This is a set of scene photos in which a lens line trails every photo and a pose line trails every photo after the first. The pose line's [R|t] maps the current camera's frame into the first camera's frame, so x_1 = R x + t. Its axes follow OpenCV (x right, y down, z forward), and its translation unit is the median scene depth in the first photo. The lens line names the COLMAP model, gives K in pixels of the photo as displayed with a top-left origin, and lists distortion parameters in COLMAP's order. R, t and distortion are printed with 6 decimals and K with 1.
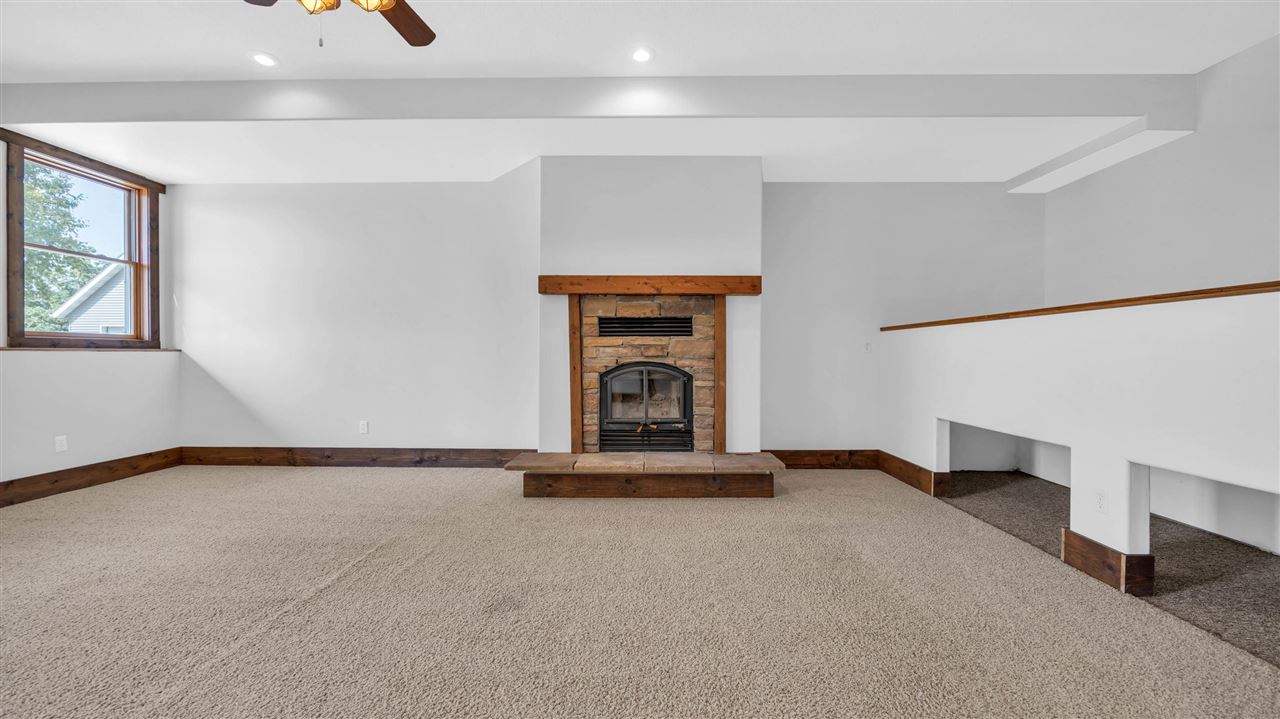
lens RADIAL K [[491.6, 0, 638.1], [0, 491.6, 357.0], [0, 0, 1]] dist [-0.003840, -0.000123]
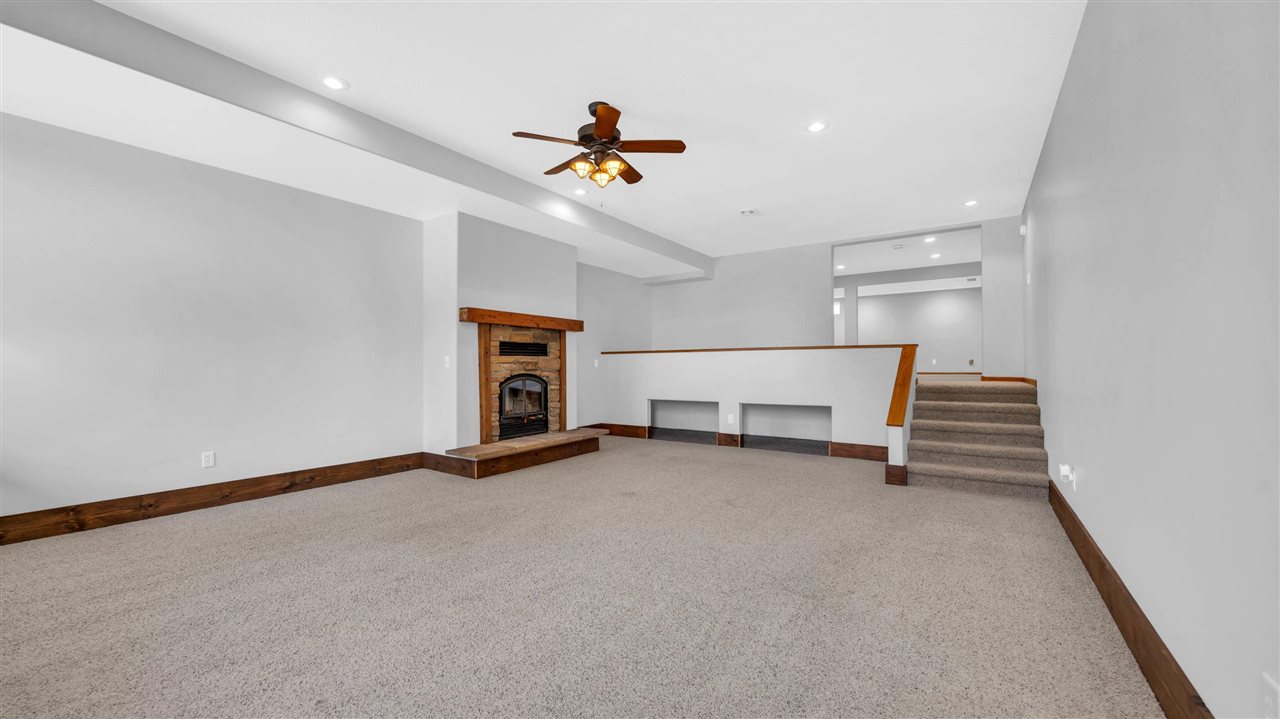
lens RADIAL K [[491.6, 0, 645.7], [0, 491.6, 363.1], [0, 0, 1]] dist [-0.003840, -0.000123]
pose [[0.543179, 0.001978, 0.839614, -1.003541], [0.011952, 0.999878, -0.010087, -0.002366], [-0.839532, 0.015514, 0.543089, -0.077015]]
